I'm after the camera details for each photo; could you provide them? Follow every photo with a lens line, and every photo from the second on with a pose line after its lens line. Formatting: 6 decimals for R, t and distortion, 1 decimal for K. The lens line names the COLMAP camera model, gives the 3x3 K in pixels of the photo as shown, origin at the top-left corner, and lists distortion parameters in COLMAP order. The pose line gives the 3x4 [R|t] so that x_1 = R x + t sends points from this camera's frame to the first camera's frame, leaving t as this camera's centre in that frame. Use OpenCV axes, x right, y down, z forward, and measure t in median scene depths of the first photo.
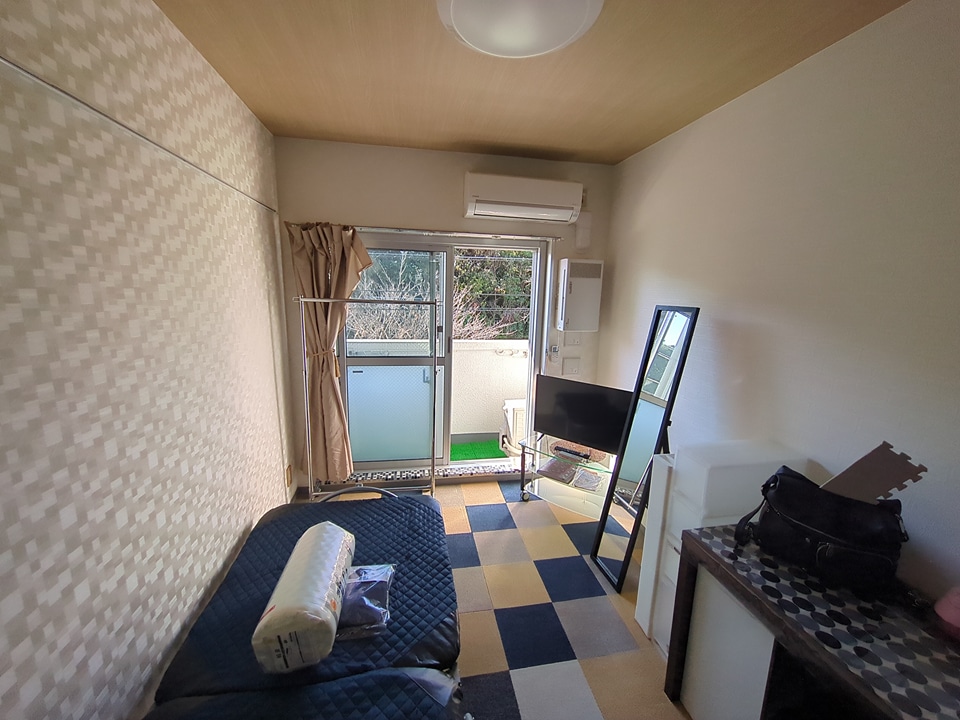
lens RADIAL K [[378.1, 0, 480.0], [0, 378.1, 360.0], [0, 0, 1]] dist [0.002538, 0.000657]
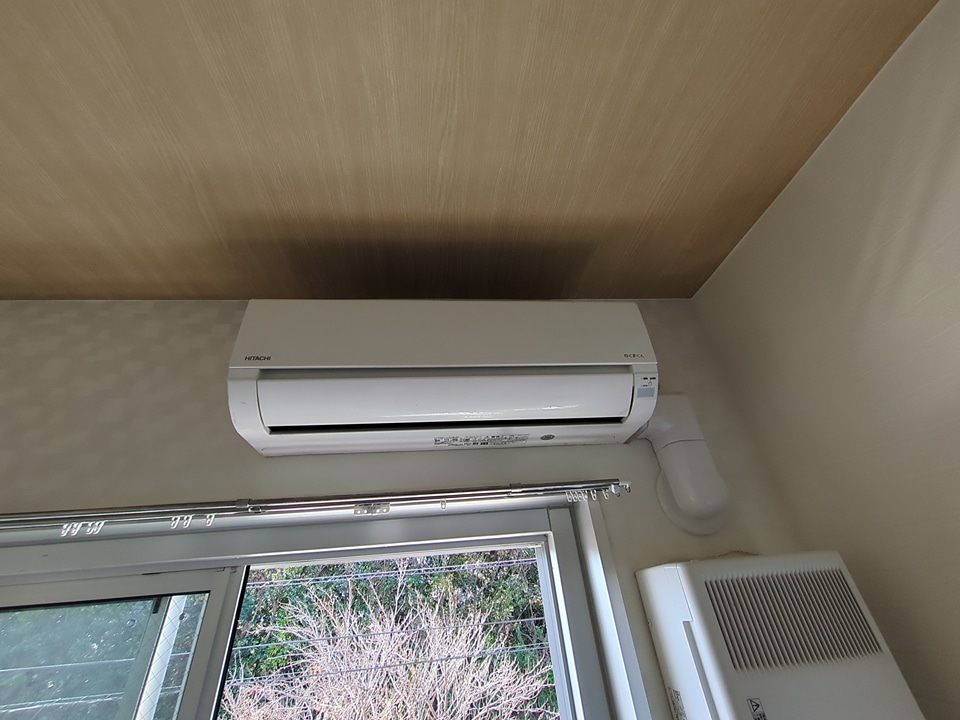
lens RADIAL K [[378.1, 0, 480.0], [0, 378.1, 360.0], [0, 0, 1]] dist [0.002538, 0.000657]
pose [[0.991305, -0.130969, -0.012734, 0.121433], [0.086980, 0.724801, -0.683446, -0.193118], [0.098740, 0.676395, 0.729890, 0.676344]]
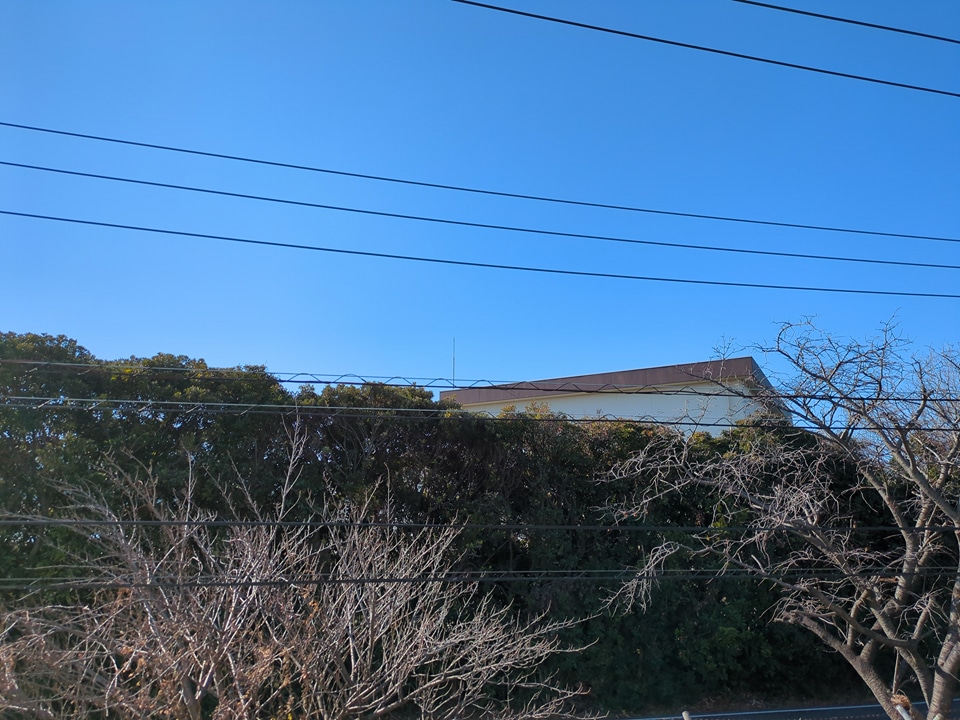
lens RADIAL K [[705.4, 0, 480.0], [0, 705.4, 360.0], [0, 0, 1]] dist [0.010257, 0.010590]
pose [[0.999577, -0.014759, 0.025067, -0.119580], [0.024056, 0.903888, -0.427092, -0.168147], [-0.016354, 0.427514, 0.903861, 1.342833]]
